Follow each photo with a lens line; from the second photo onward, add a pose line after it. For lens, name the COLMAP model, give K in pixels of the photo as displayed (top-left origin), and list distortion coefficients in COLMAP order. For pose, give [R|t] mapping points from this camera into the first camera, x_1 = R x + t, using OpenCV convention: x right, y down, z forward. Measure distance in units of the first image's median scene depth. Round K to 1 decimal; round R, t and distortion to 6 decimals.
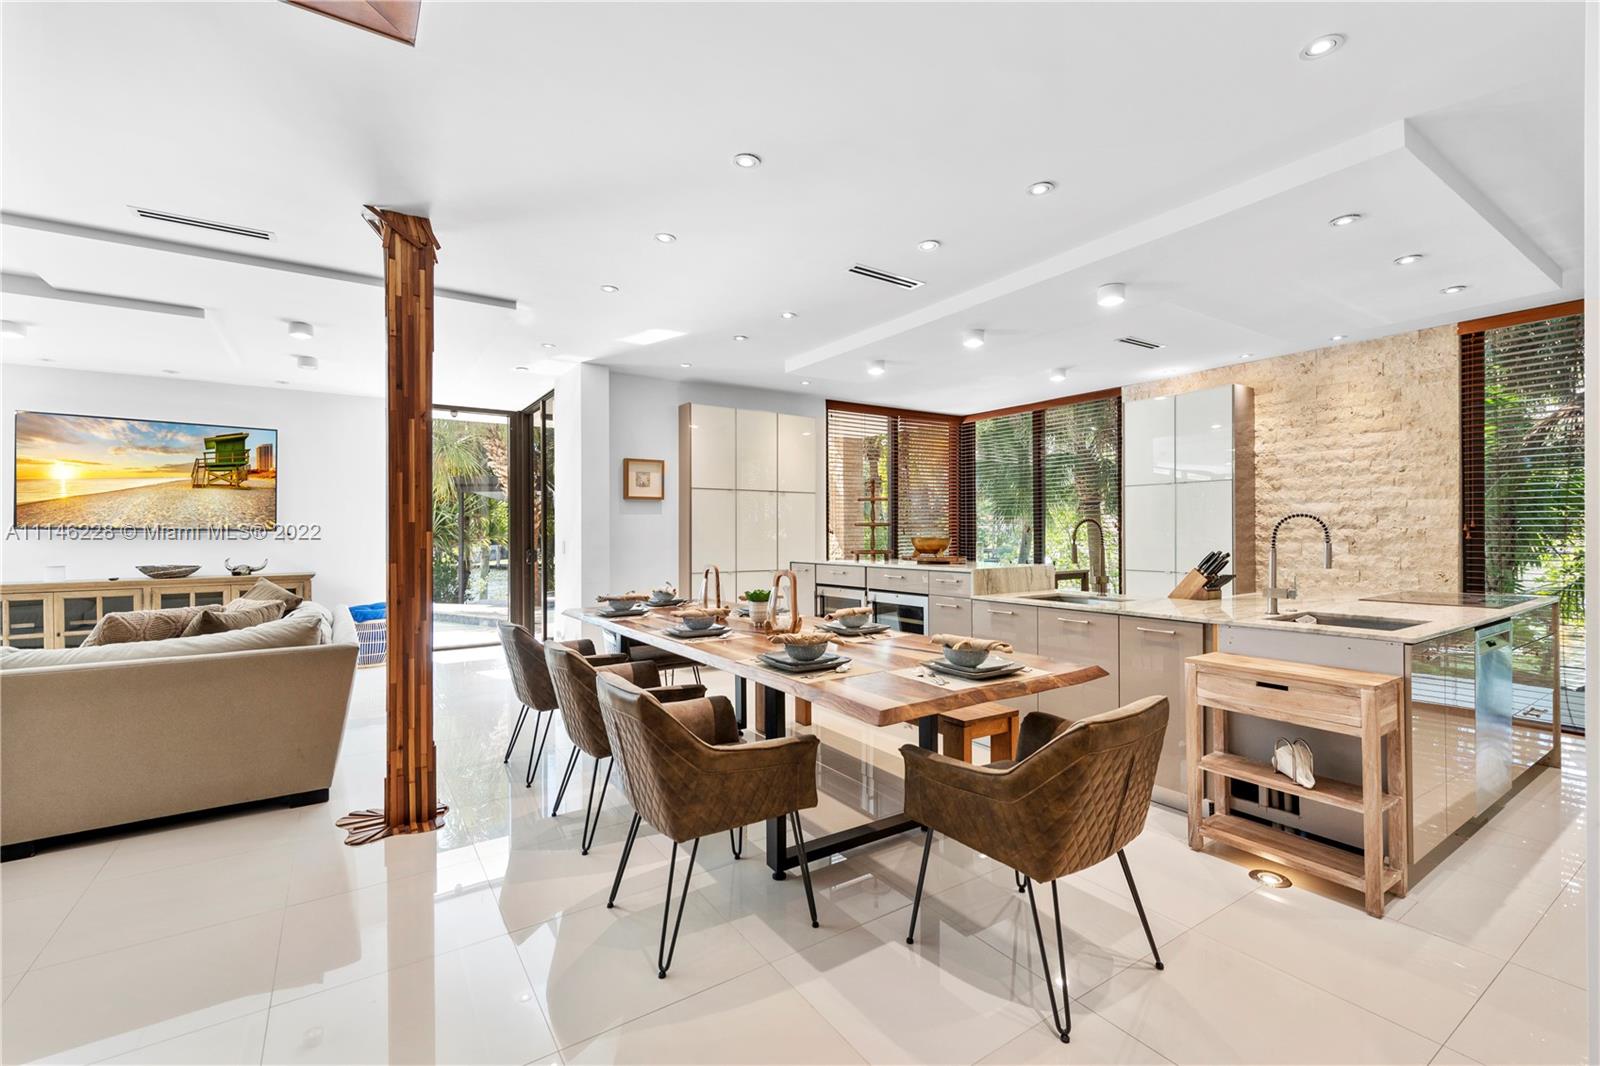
lens RADIAL K [[680.8, 0, 800.0], [0, 680.8, 533.0], [0, 0, 1]] dist [0.003727, -0.000767]
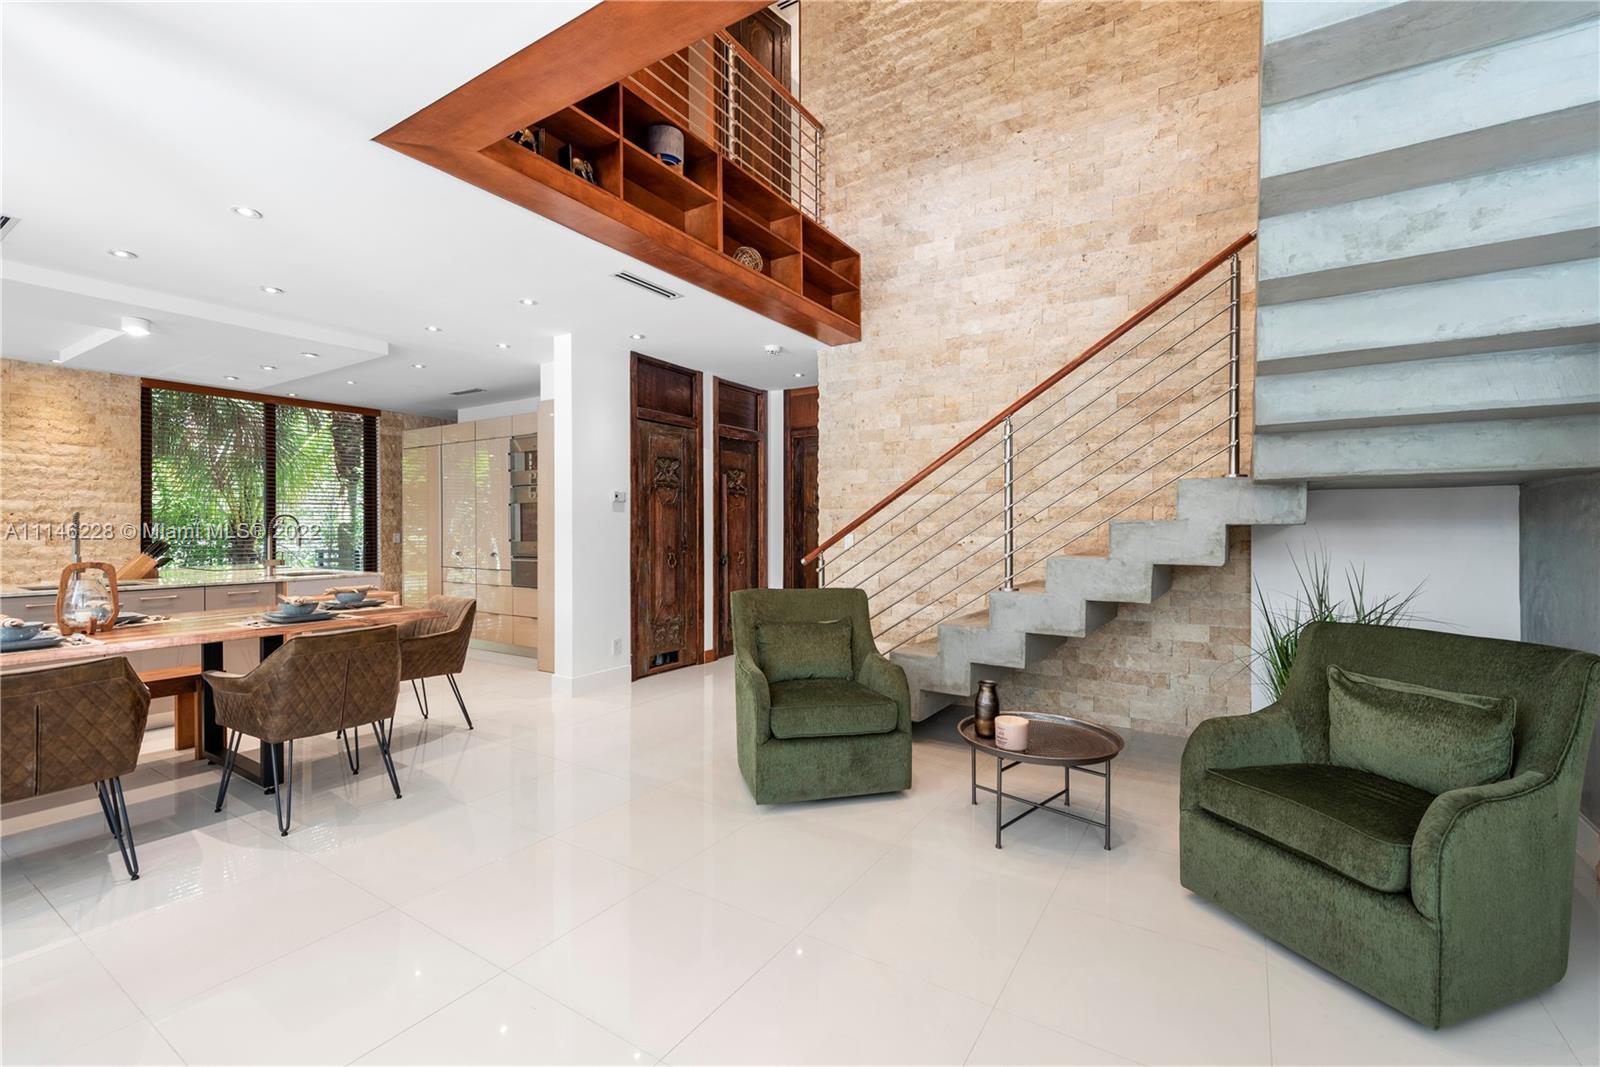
lens RADIAL K [[680.8, 0, 800.0], [0, 680.8, 533.5], [0, 0, 1]] dist [0.003727, -0.000767]
pose [[-0.396102, -0.002446, 0.918203, -0.810940], [0.003598, 0.999985, 0.004216, 0.010045], [-0.918199, 0.004973, -0.396087, 0.297631]]
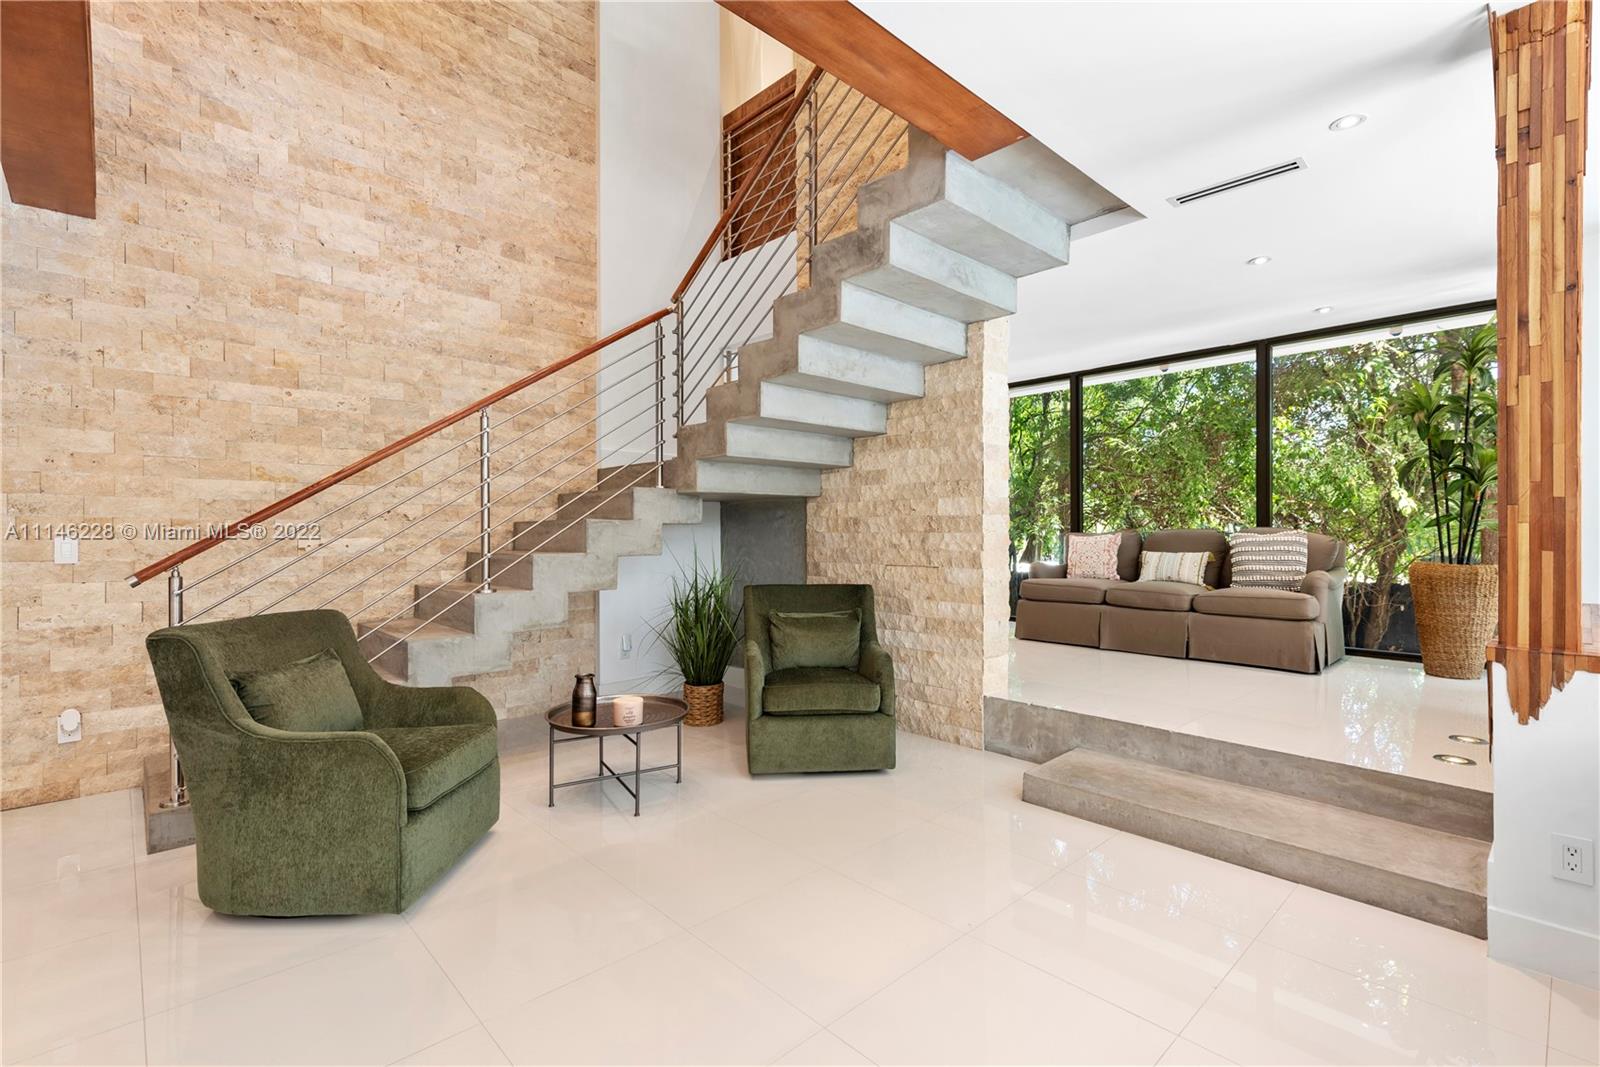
lens RADIAL K [[724.6, 0, 800.0], [0, 724.6, 533.5], [0, 0, 1]] dist [0.005208, 0.000199]
pose [[-0.985760, 0.008153, -0.167959, -0.408376], [0.006961, 0.999946, 0.007685, 0.012147], [0.168013, 0.006407, -0.985764, 0.586396]]
